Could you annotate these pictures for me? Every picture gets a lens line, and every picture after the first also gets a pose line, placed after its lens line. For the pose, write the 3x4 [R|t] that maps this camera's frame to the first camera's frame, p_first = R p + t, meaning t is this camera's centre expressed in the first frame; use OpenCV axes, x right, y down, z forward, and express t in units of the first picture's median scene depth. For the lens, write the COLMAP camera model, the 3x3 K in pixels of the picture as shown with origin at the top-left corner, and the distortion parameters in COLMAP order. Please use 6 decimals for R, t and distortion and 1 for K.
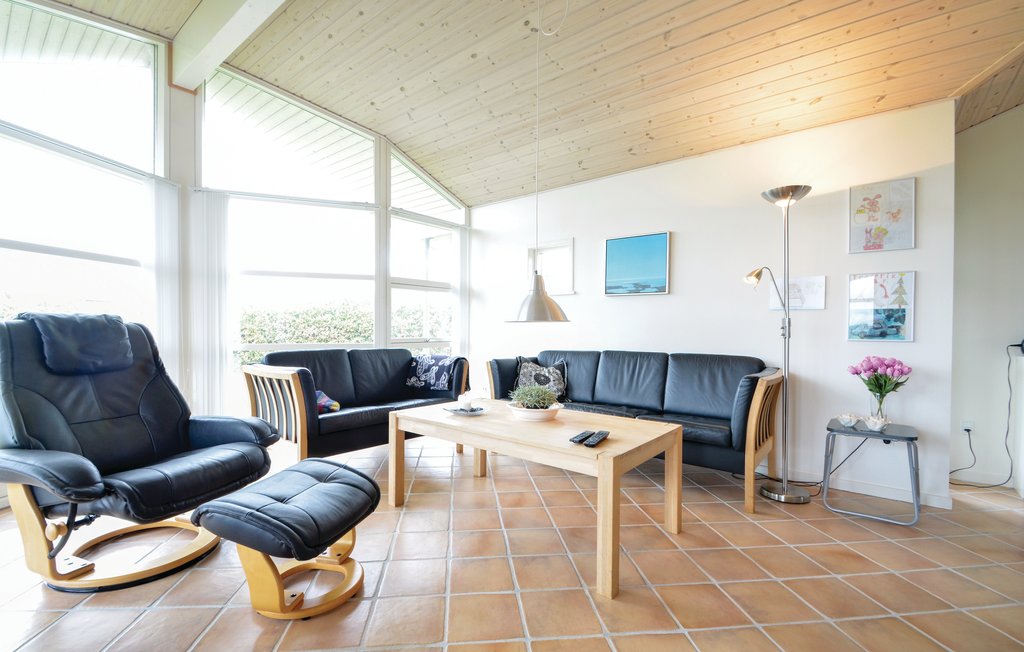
lens RADIAL K [[458.0, 0, 515.5], [0, 458.0, 330.9], [0, 0, 1]] dist [-0.001356, -0.001657]
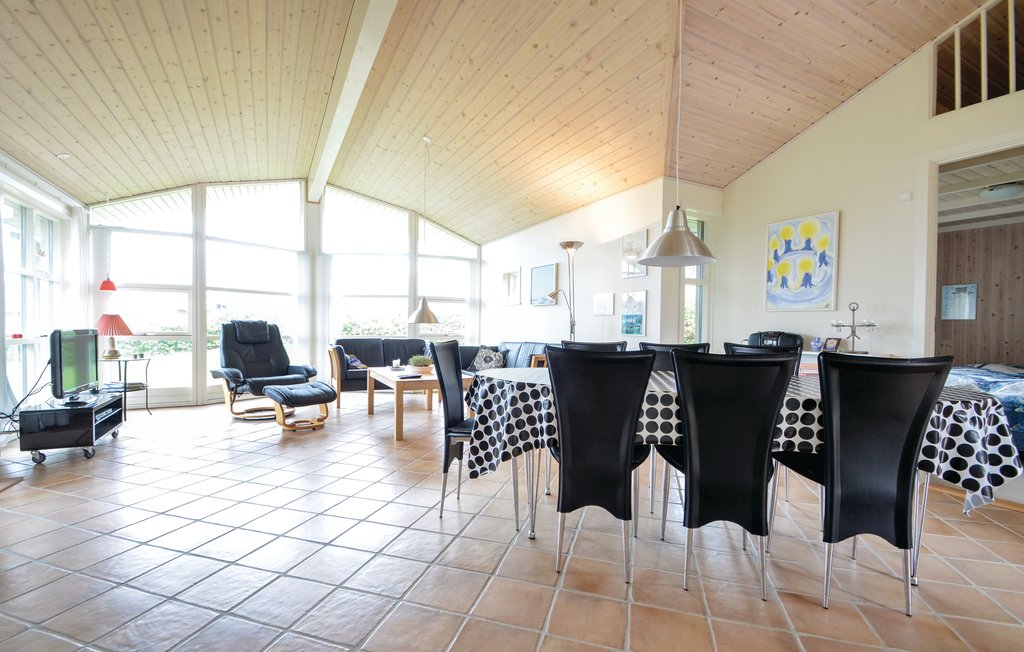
lens RADIAL K [[458.0, 0, 512.4], [0, 458.0, 331.8], [0, 0, 1]] dist [-0.001356, -0.001657]
pose [[0.919663, 0.009065, -0.392604, 0.836180], [-0.007792, 0.999958, 0.004837, 0.001605], [0.392631, -0.001389, 0.919695, -0.465281]]
